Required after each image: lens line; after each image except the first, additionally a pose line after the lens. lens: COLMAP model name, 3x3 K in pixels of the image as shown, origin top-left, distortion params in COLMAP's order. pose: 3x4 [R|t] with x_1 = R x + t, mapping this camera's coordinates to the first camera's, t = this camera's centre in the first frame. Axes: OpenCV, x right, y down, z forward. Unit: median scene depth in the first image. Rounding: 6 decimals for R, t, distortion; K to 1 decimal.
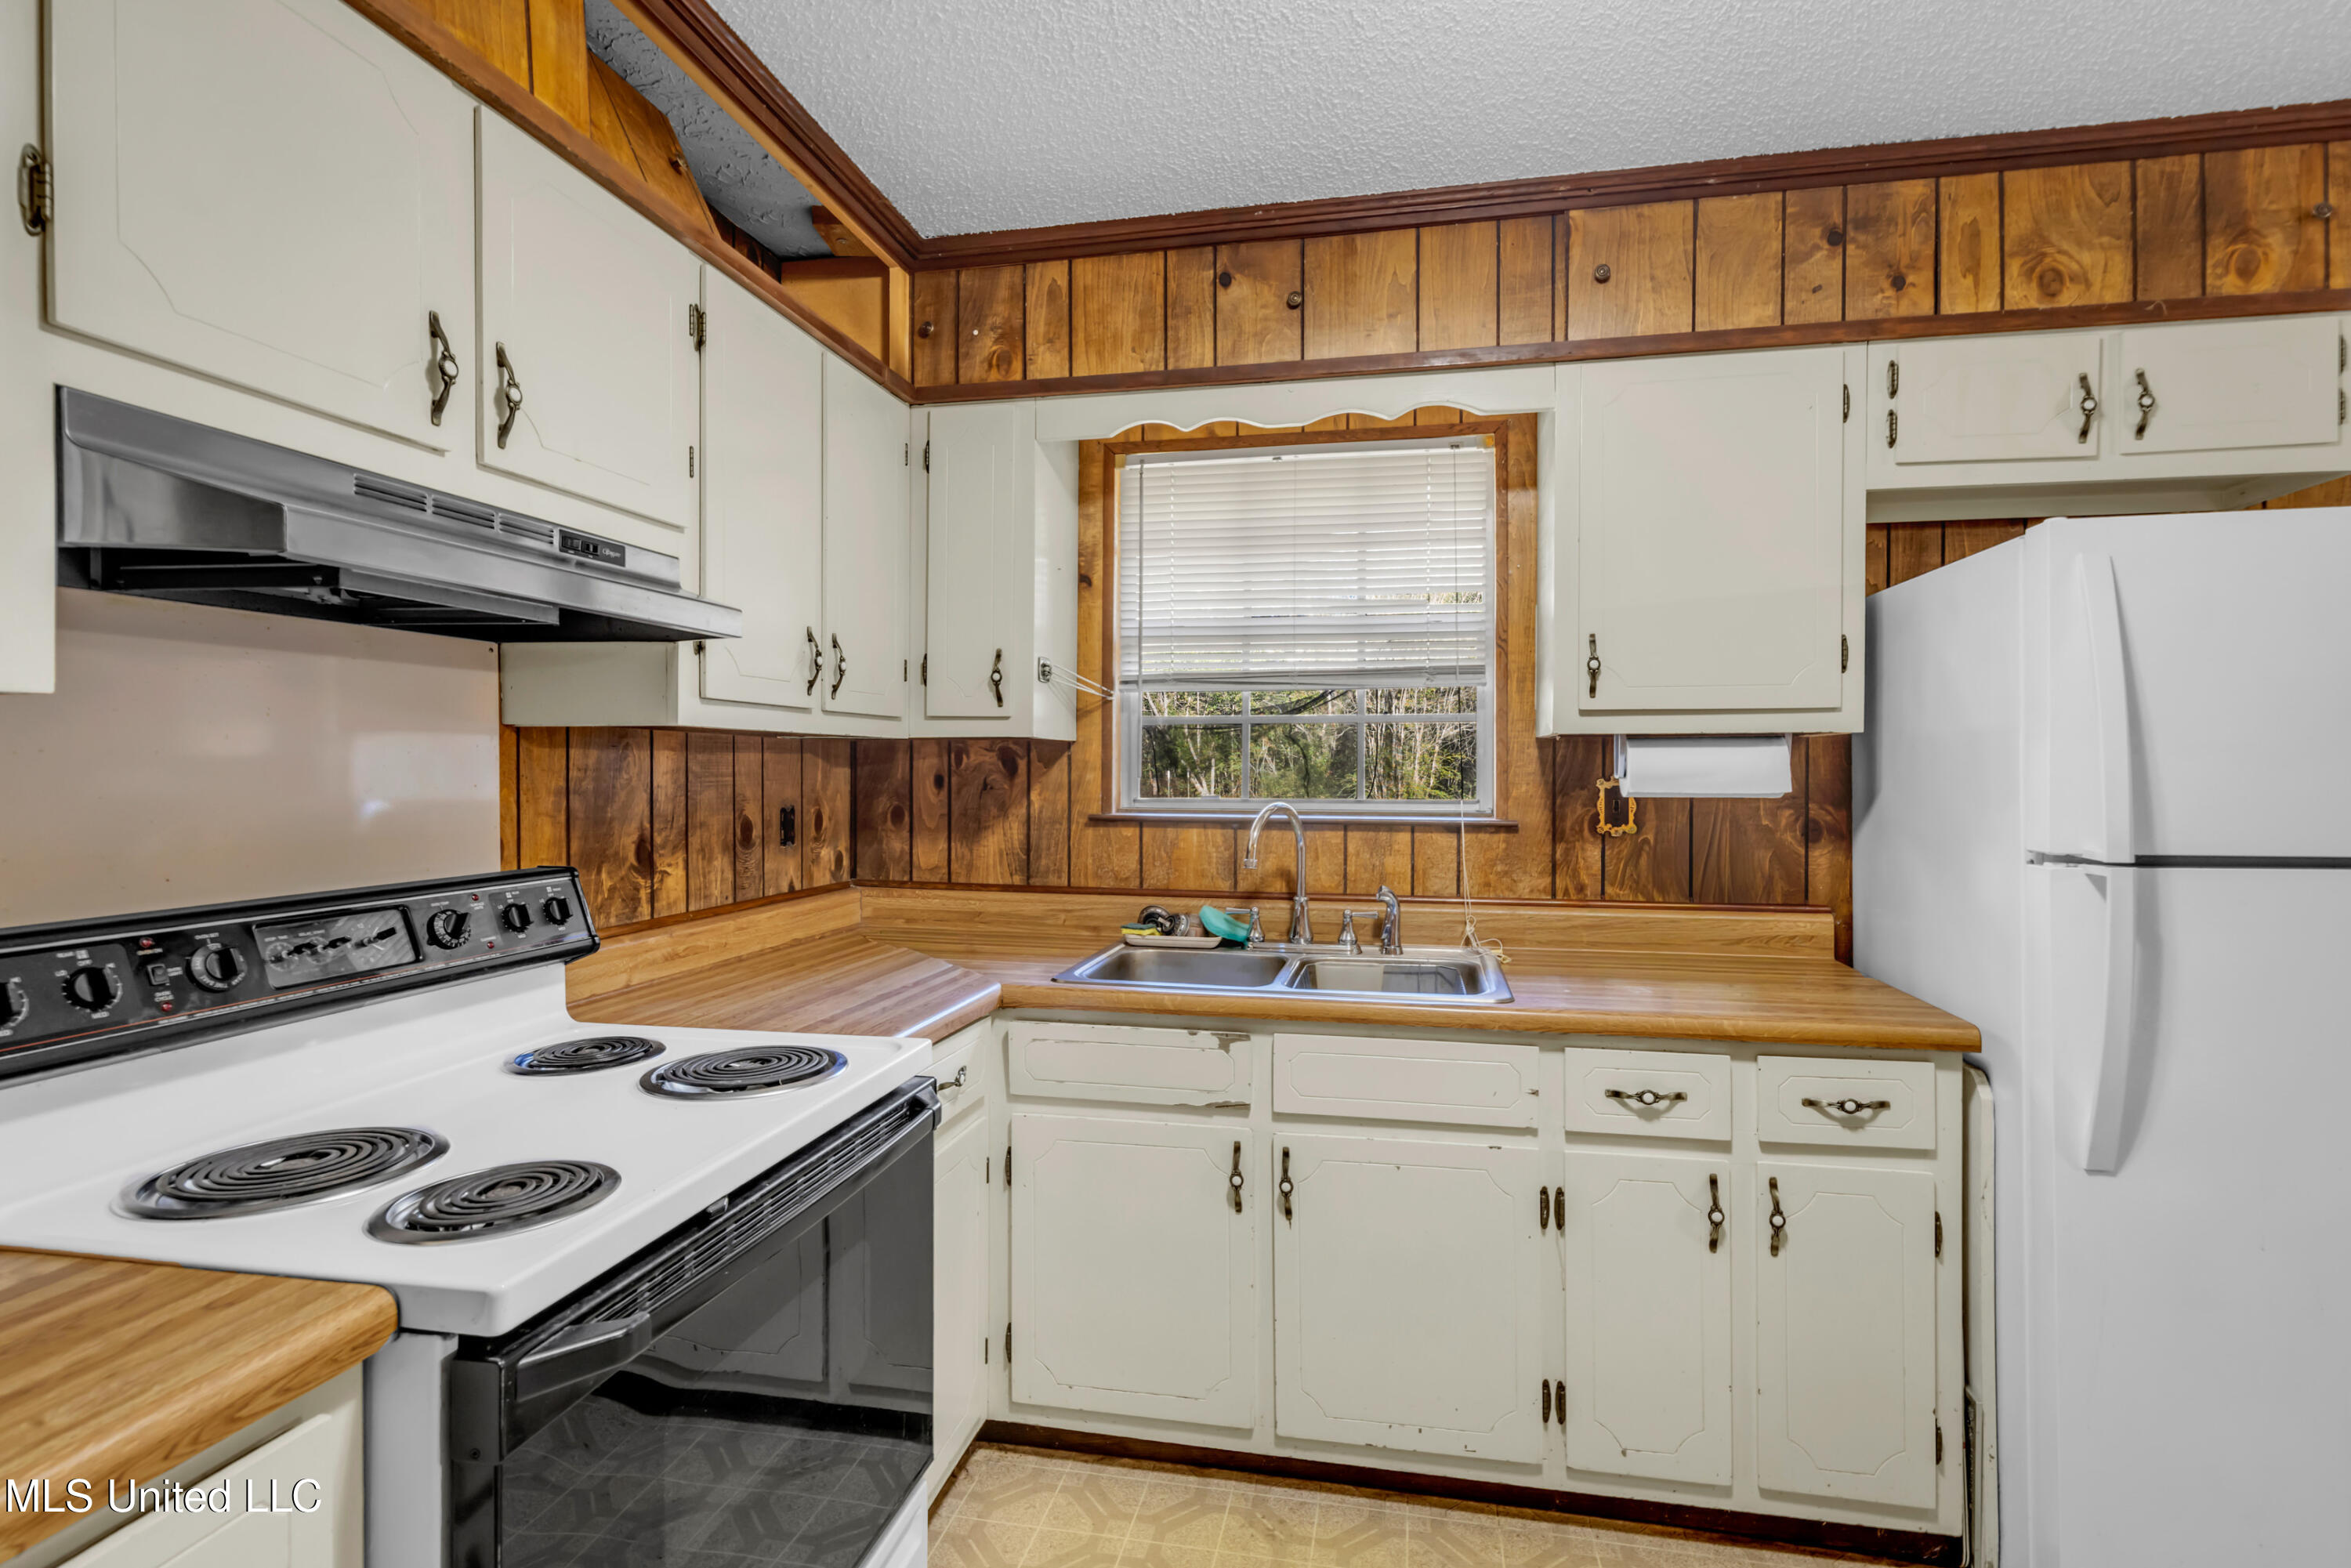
lens RADIAL K [[1080.6, 0, 1187.6], [0, 1080.6, 764.7], [0, 0, 1]] dist [-0.001052, 0.000064]
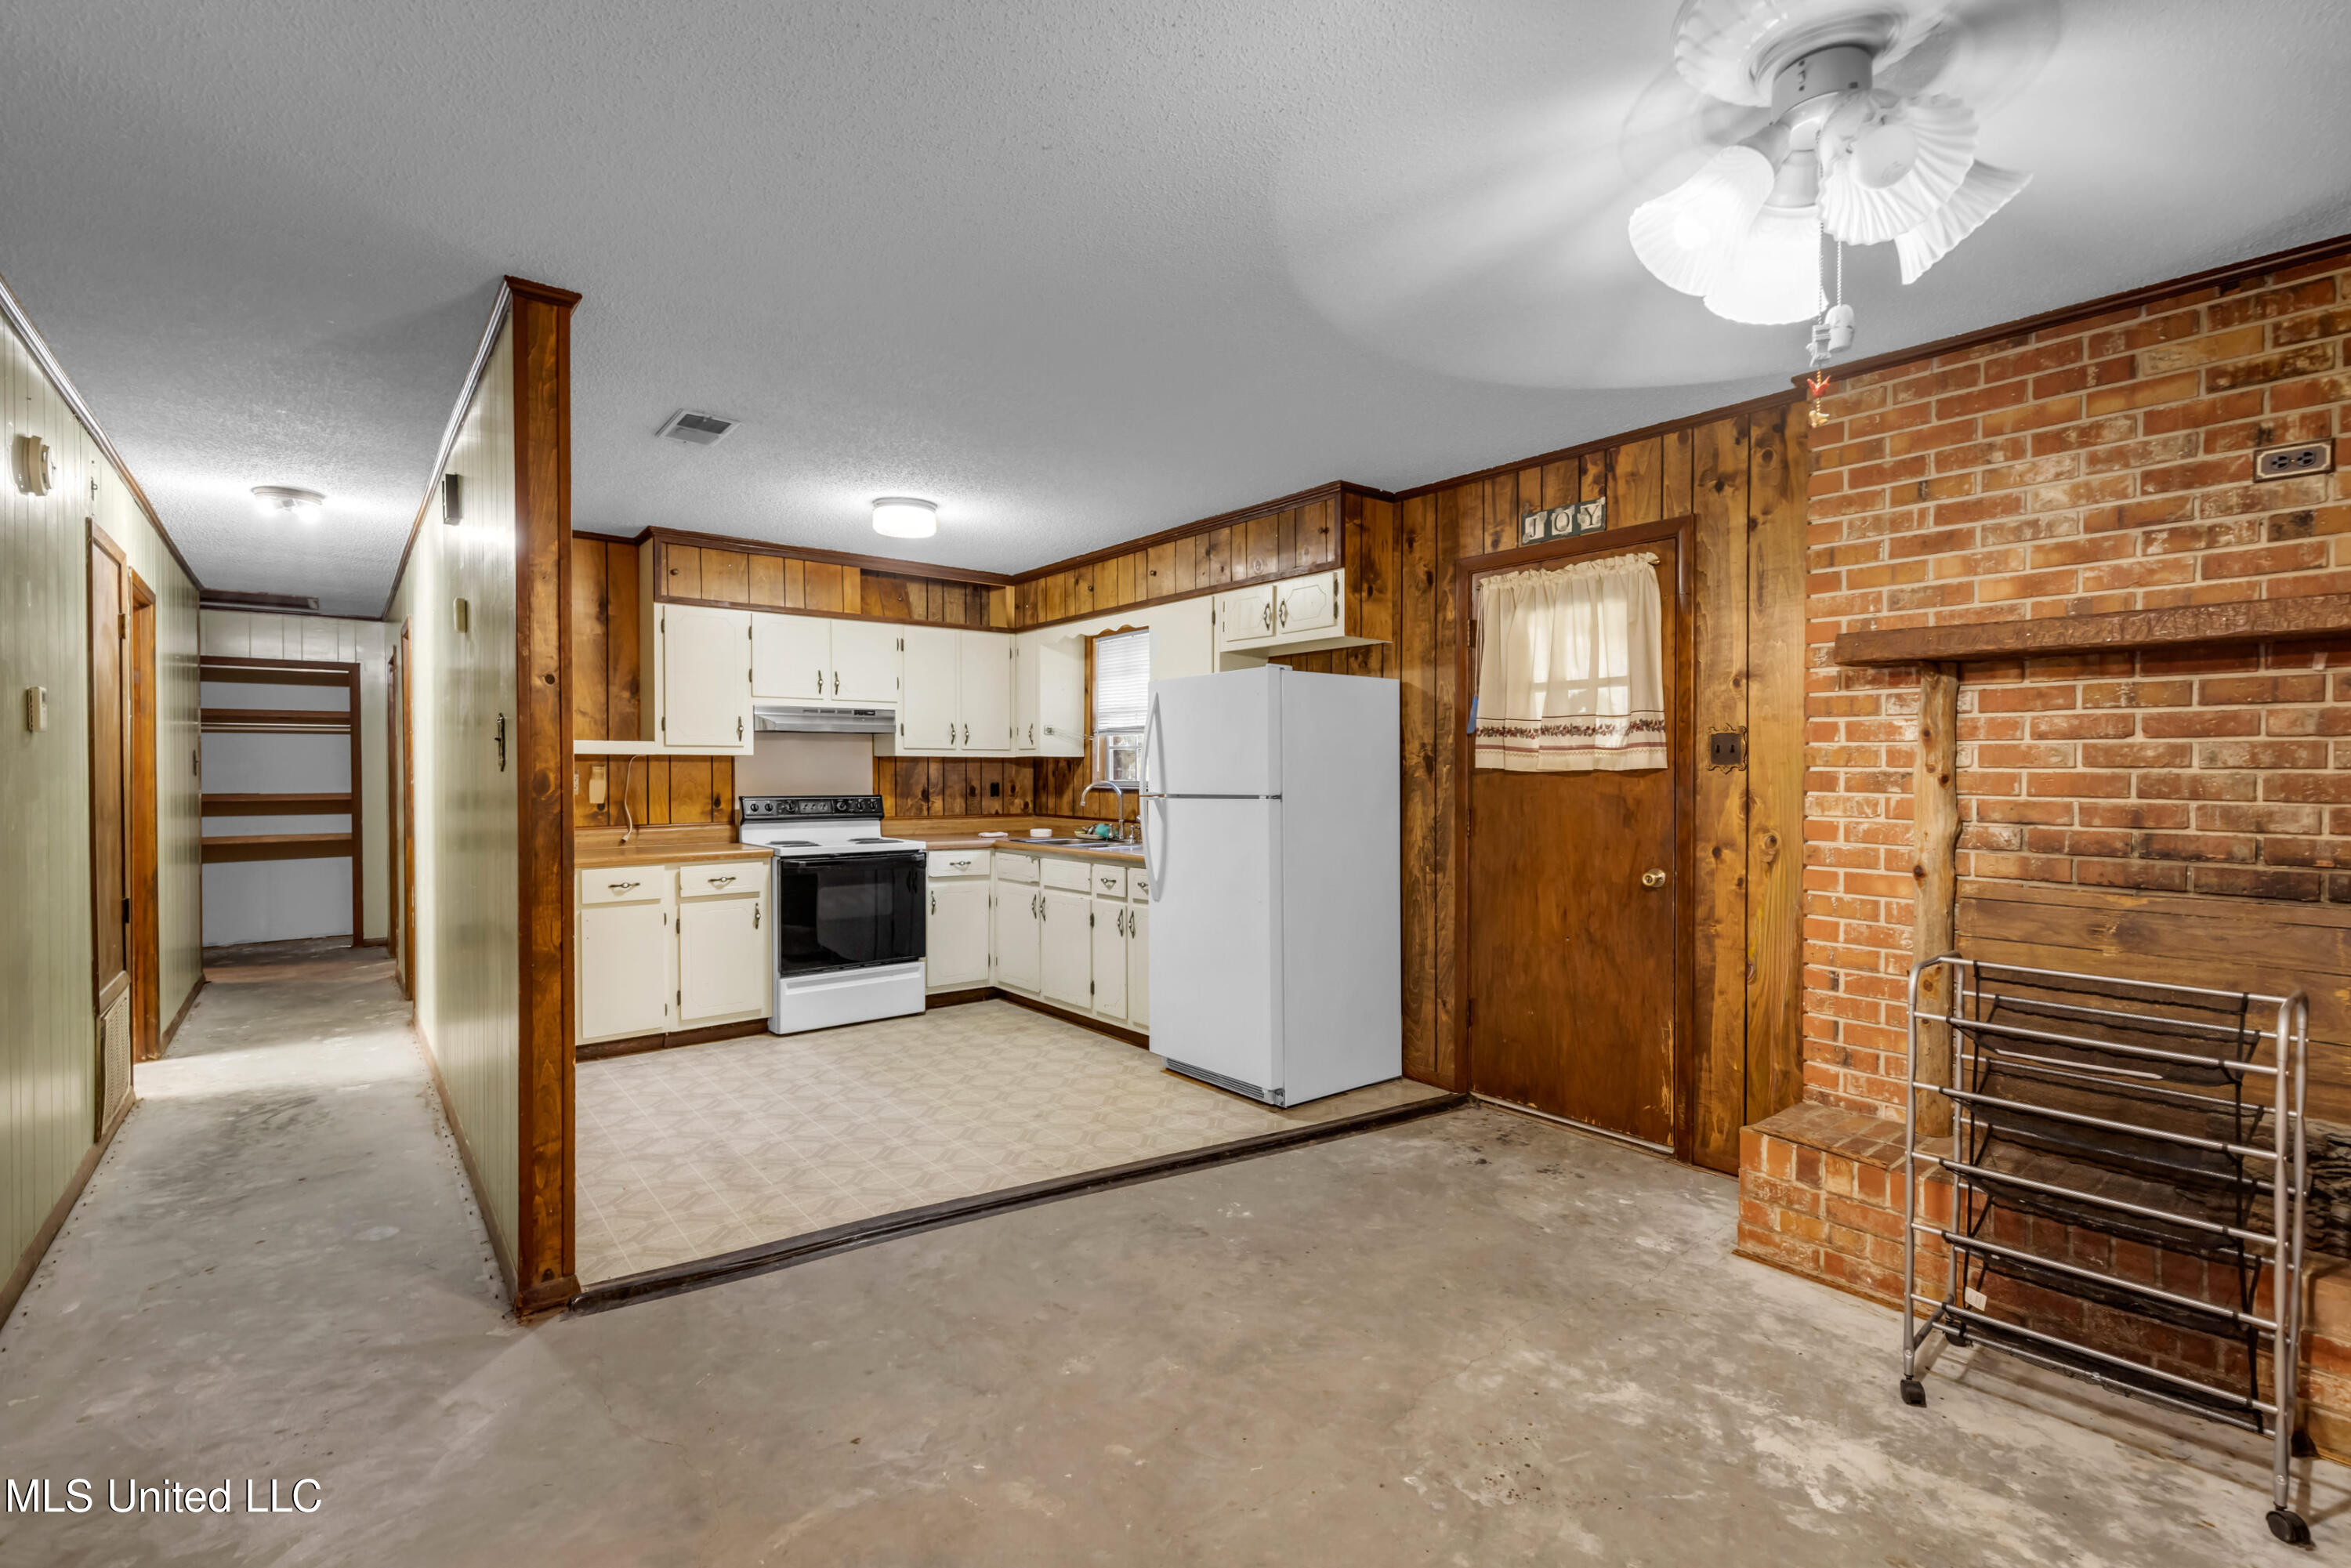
lens RADIAL K [[1080.6, 0, 1174.7], [0, 1080.6, 786.9], [0, 0, 1]] dist [-0.001052, 0.000064]
pose [[0.743483, 0.006654, -0.668722, 1.866911], [0.000468, 0.999945, 0.010471, 0.021645], [0.668755, -0.008098, 0.743439, -0.758470]]
